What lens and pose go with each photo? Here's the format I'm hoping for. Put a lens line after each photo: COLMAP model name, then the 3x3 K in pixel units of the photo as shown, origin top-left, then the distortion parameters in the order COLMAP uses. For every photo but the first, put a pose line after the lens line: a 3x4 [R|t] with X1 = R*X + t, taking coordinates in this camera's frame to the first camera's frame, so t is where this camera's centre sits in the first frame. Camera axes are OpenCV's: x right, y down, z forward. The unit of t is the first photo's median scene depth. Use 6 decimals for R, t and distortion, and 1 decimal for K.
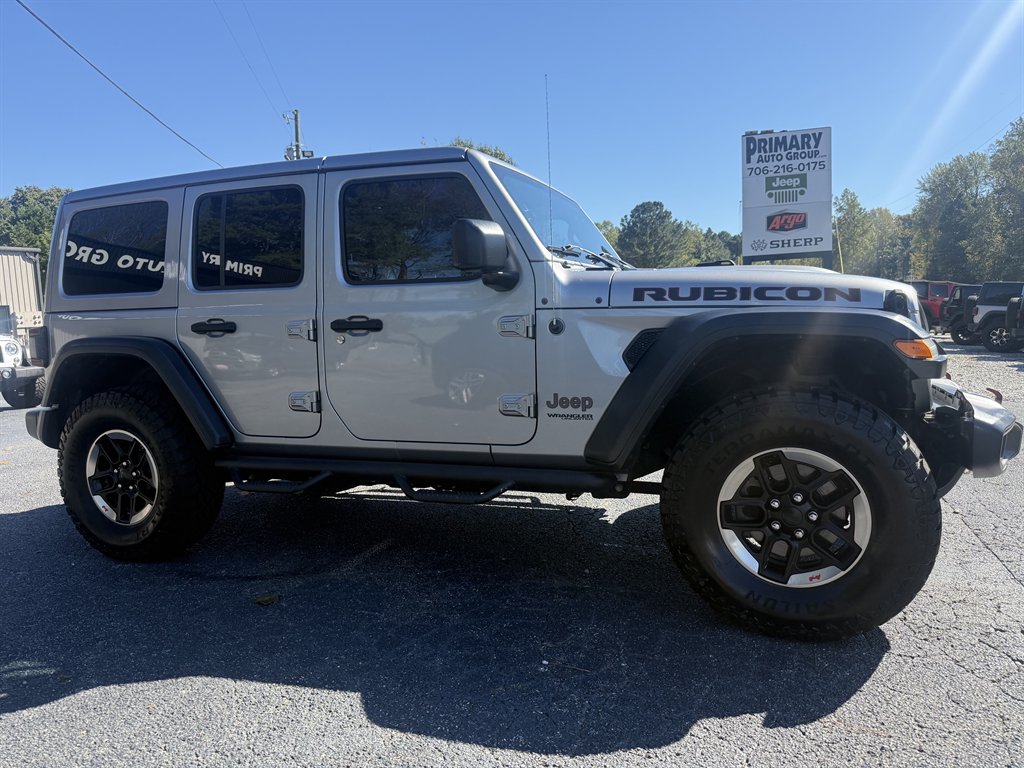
lens RADIAL K [[731.7, 0, 512.0], [0, 731.7, 384.0], [0, 0, 1]] dist [0.012434, -0.001183]
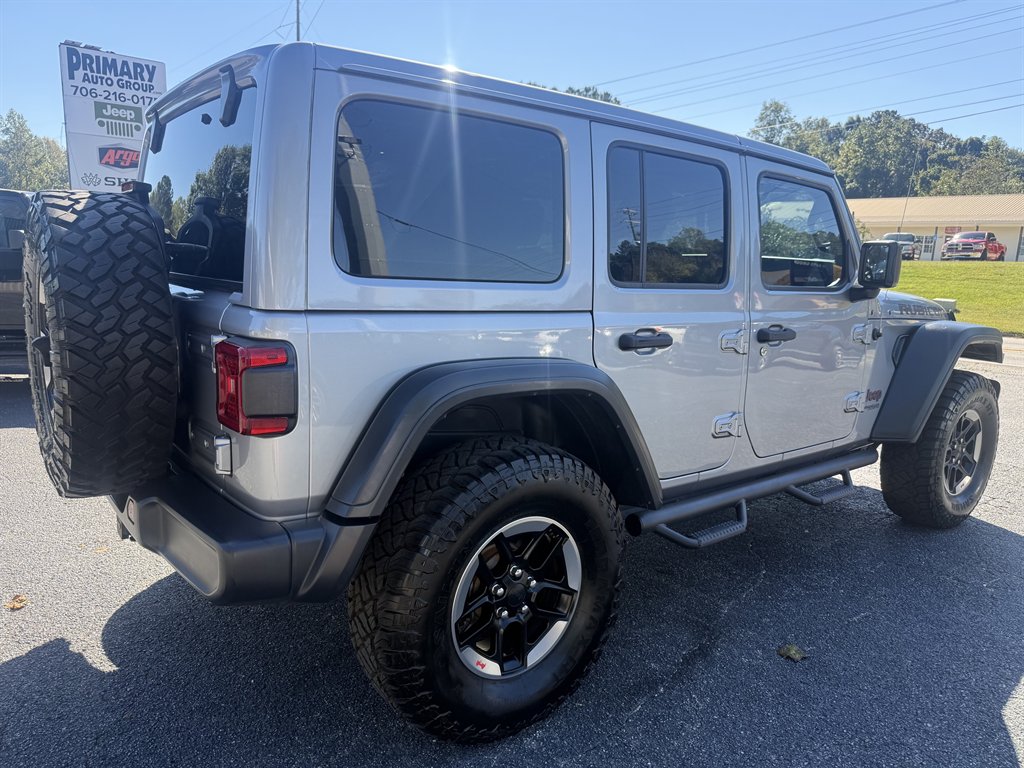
lens RADIAL K [[731.7, 0, 512.0], [0, 731.7, 384.0], [0, 0, 1]] dist [0.012434, -0.001183]
pose [[0.525076, -0.097274, 0.845478, -0.165793], [0.030722, 0.994966, 0.095393, -0.016454], [-0.850501, -0.024113, 0.525421, 0.113248]]
